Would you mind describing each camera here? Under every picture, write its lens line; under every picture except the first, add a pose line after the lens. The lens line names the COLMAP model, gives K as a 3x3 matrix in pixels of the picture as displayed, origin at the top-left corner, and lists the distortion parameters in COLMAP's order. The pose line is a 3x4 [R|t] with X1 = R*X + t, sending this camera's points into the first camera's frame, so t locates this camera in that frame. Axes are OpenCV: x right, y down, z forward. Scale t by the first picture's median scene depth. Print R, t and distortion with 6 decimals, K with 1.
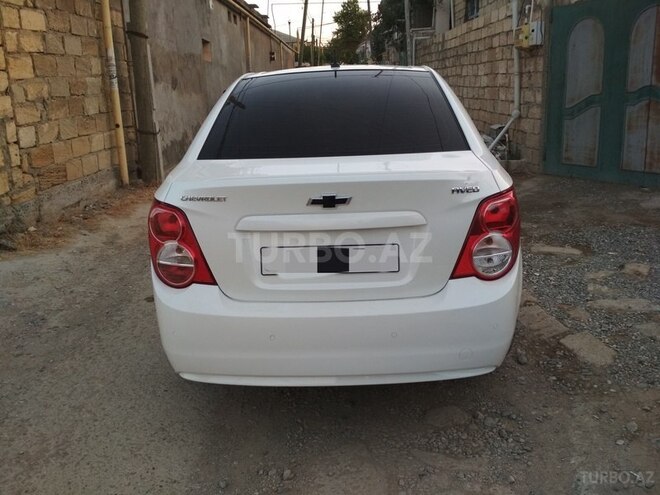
lens RADIAL K [[609.3, 0, 328.7], [0, 609.3, 242.7], [0, 0, 1]] dist [0.023039, 0.000000]
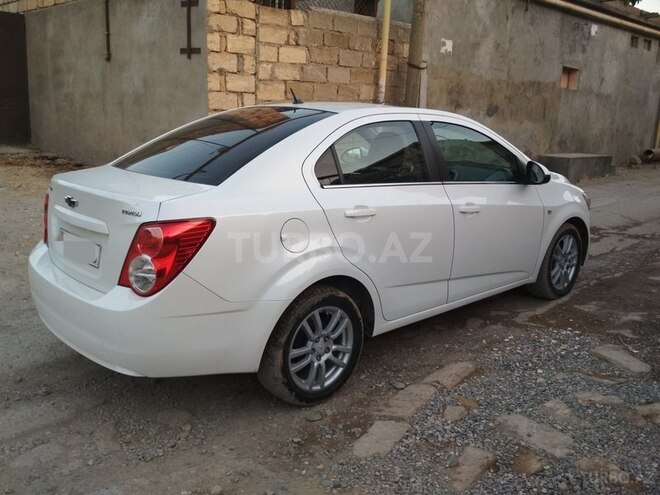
lens RADIAL K [[609.3, 0, 332.0], [0, 609.3, 251.2], [0, 0, 1]] dist [0.023039, 0.000000]
pose [[0.694257, 0.218418, -0.685785, 0.539906], [-0.232497, 0.969815, 0.073510, -0.078348], [0.681141, 0.108408, 0.724082, 0.177096]]
